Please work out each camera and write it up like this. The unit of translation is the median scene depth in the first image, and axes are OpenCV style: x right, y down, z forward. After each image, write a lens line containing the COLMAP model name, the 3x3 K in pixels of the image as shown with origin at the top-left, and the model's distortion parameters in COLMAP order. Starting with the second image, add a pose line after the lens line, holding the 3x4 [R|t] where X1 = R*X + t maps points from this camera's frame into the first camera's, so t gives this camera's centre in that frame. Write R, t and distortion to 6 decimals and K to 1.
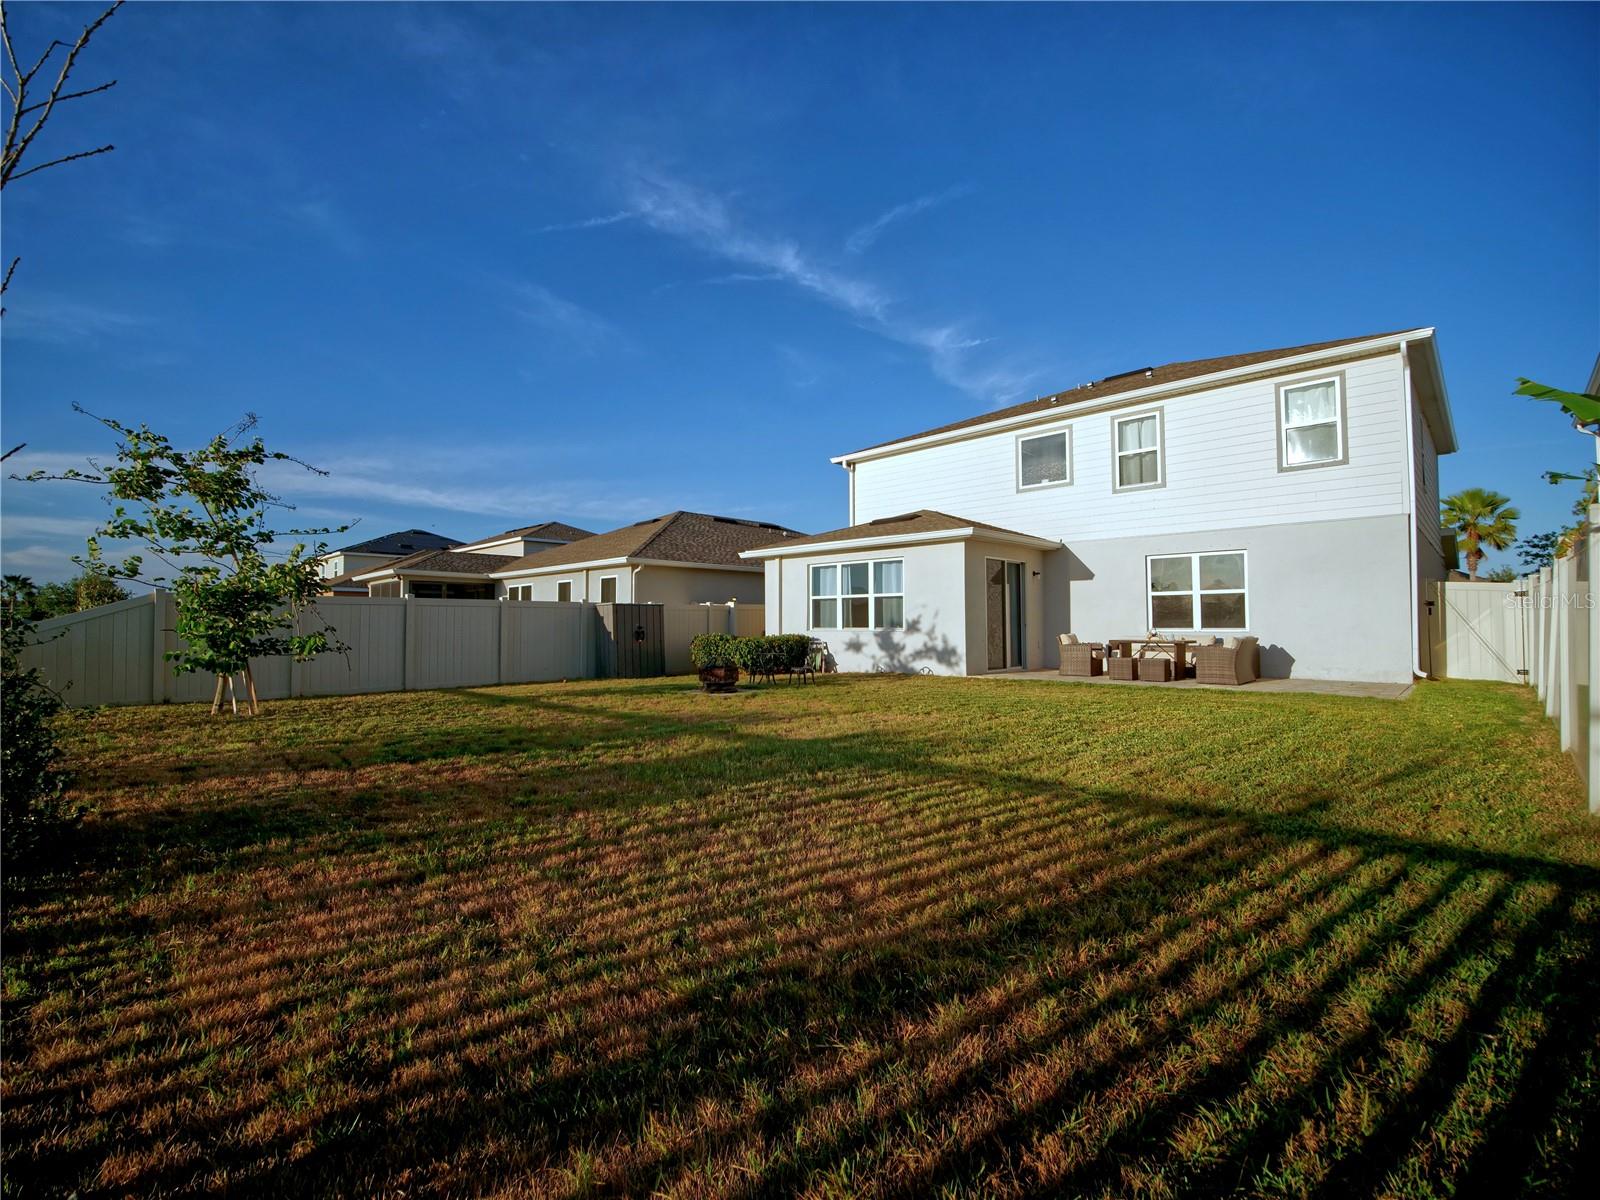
lens RADIAL K [[719.7, 0, 800.1], [0, 719.7, 602.0], [0, 0, 1]] dist [0.084164, 0.000300]
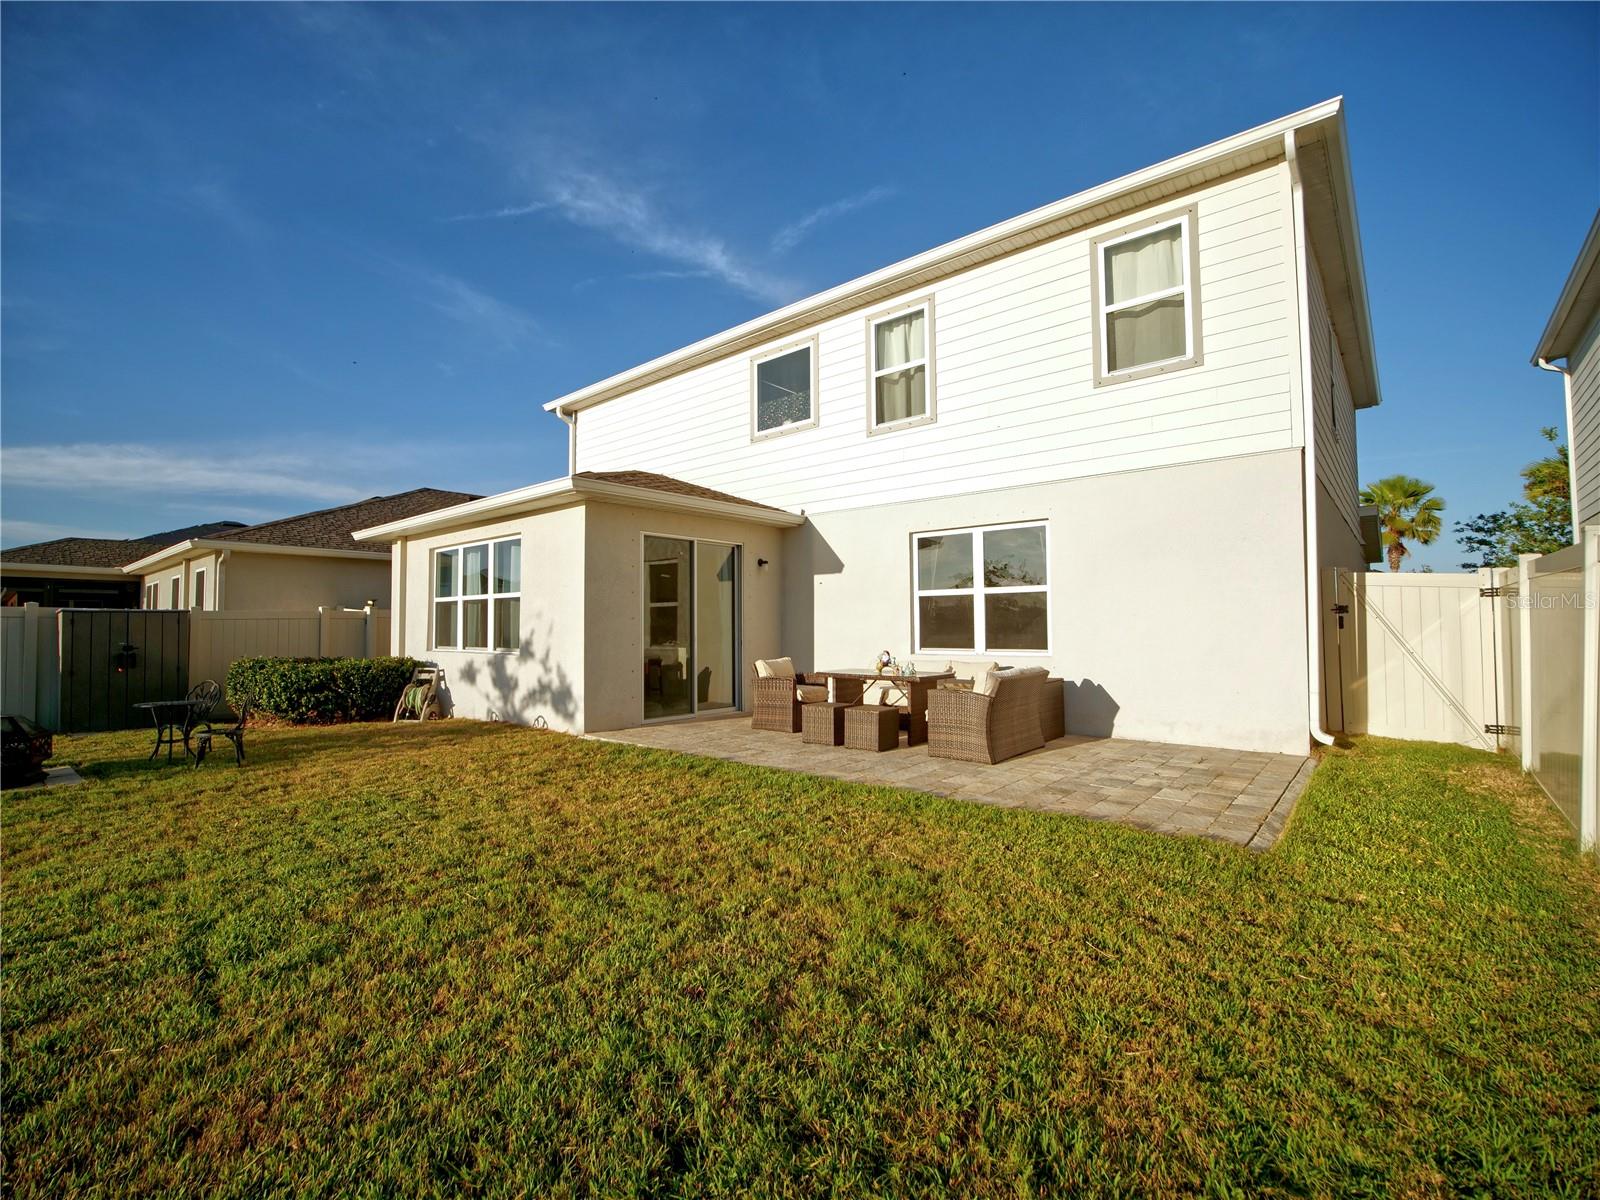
lens RADIAL K [[720.1, 0, 763.1], [0, 720.1, 595.8], [0, 0, 1]] dist [0.076489, -0.000270]
pose [[0.999605, -0.002325, 0.028022, 0.312699], [0.002664, 0.999924, -0.012072, -0.002096], [-0.027992, 0.012142, 0.999534, 0.368523]]
